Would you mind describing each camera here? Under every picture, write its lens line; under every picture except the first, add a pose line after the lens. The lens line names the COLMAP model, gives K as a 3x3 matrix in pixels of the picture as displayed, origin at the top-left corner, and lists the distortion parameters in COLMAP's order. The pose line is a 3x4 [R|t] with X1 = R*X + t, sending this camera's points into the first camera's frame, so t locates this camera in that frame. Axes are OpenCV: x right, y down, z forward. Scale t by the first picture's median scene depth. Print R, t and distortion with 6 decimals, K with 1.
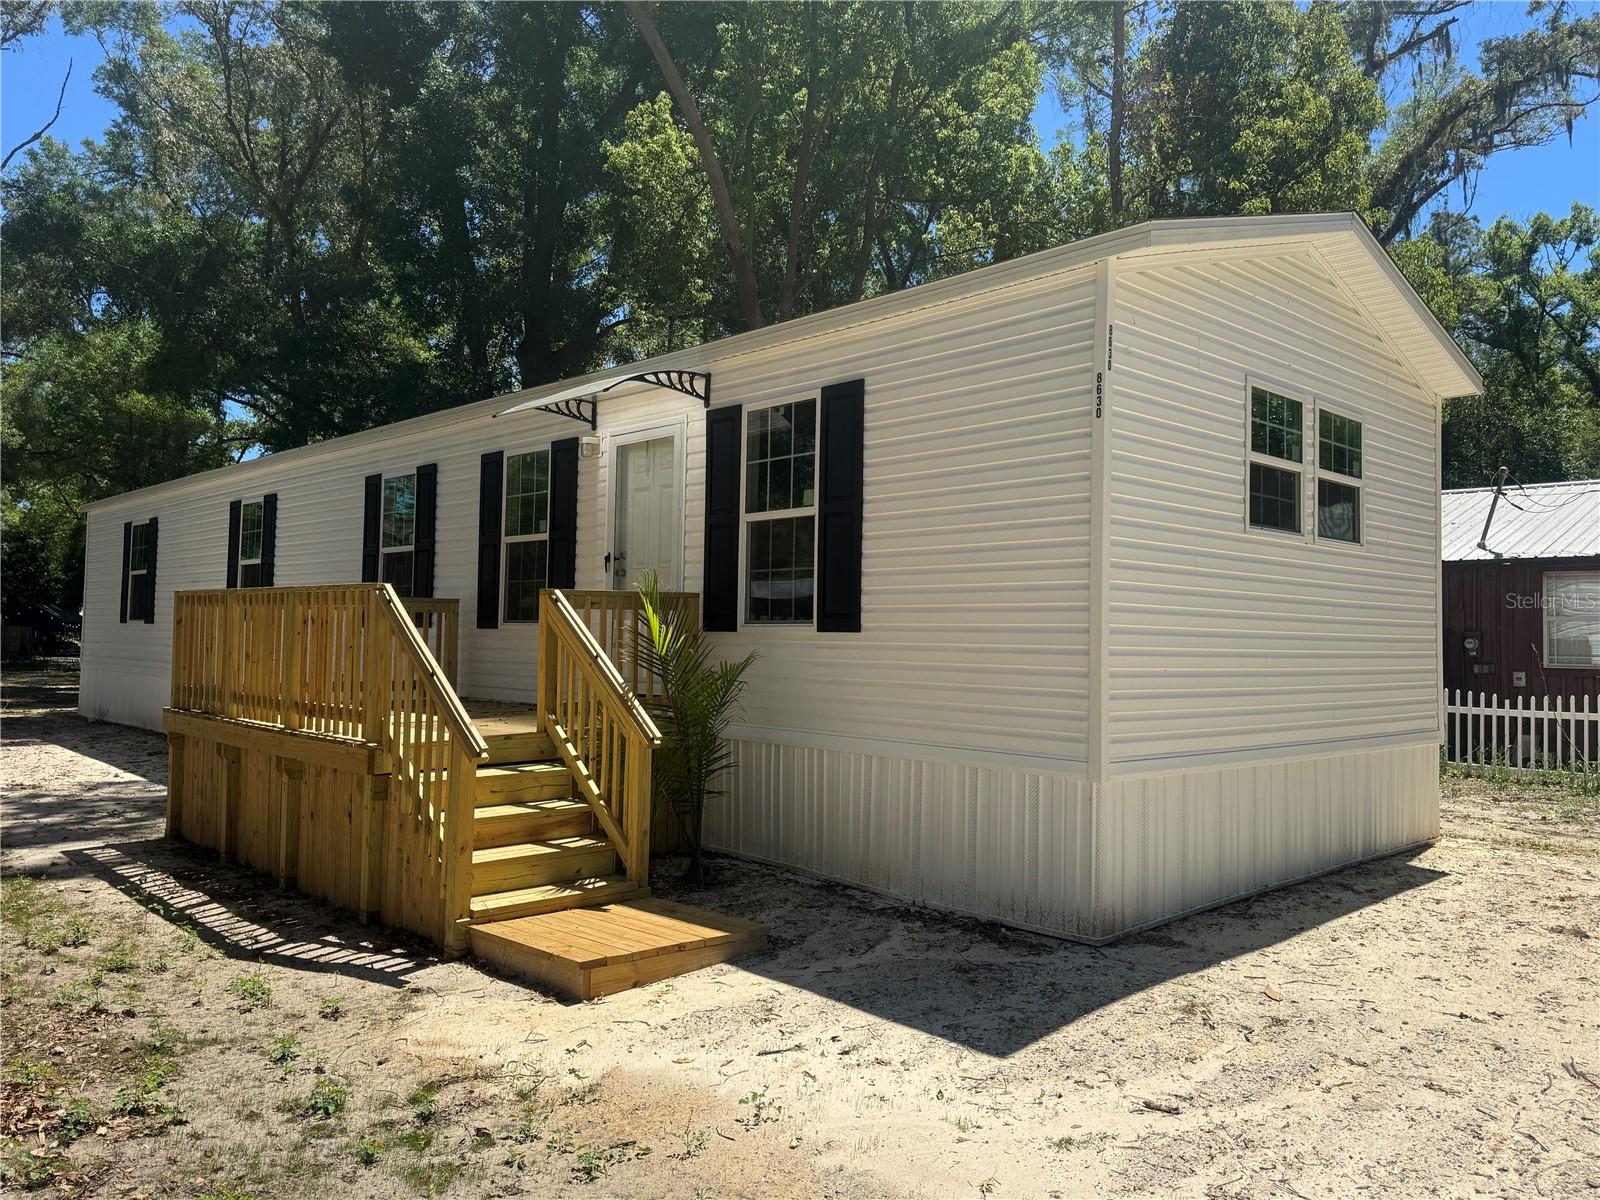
lens RADIAL K [[1189.8, 0, 813.8], [0, 1189.8, 591.7], [0, 0, 1]] dist [0.052273, -0.062350]
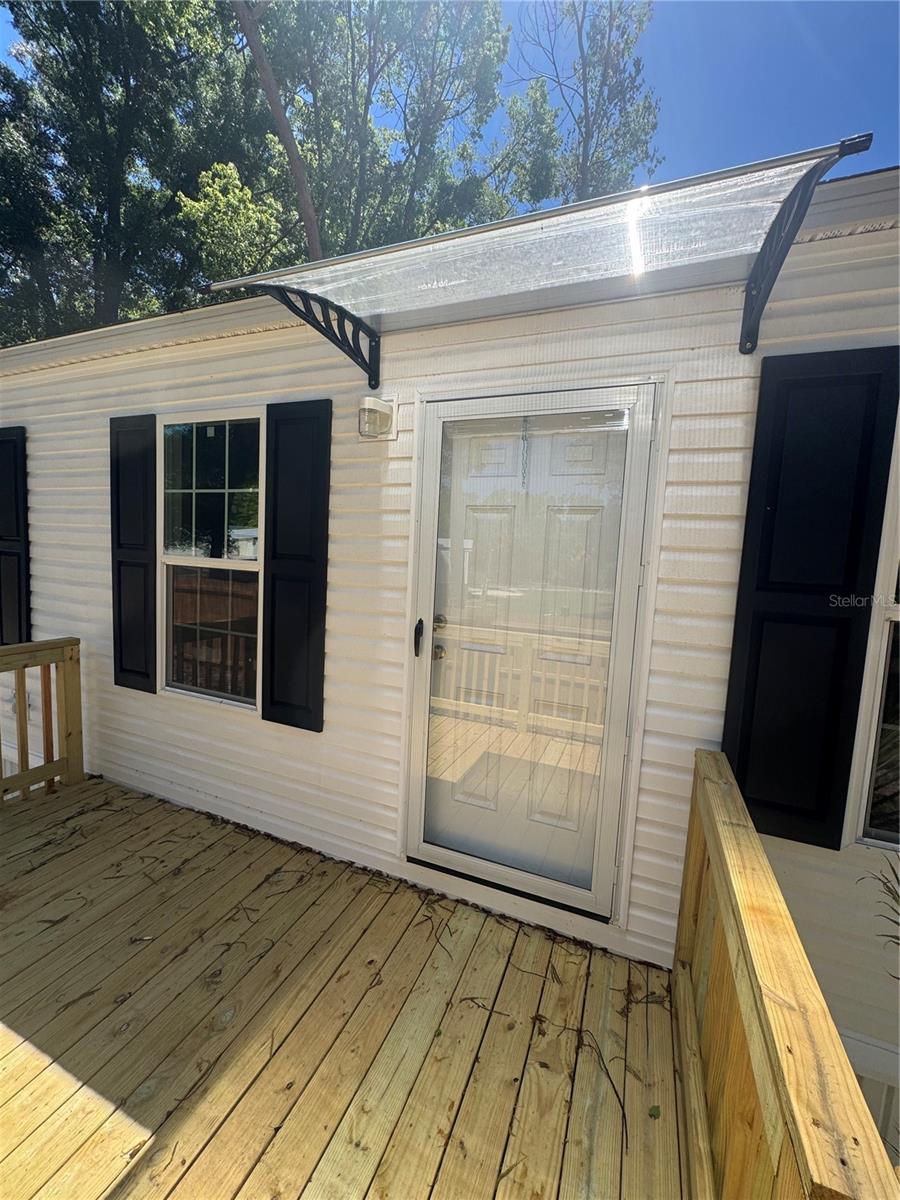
lens RADIAL K [[480.0, 0, 456.0], [0, 480.0, 598.3], [0, 0, 1]] dist [-0.003929, 0.000500]
pose [[0.915765, -0.008138, 0.401633, -0.249012], [-0.049844, 0.989767, 0.133705, -0.073245], [-0.398611, -0.142461, 0.905988, 0.795381]]
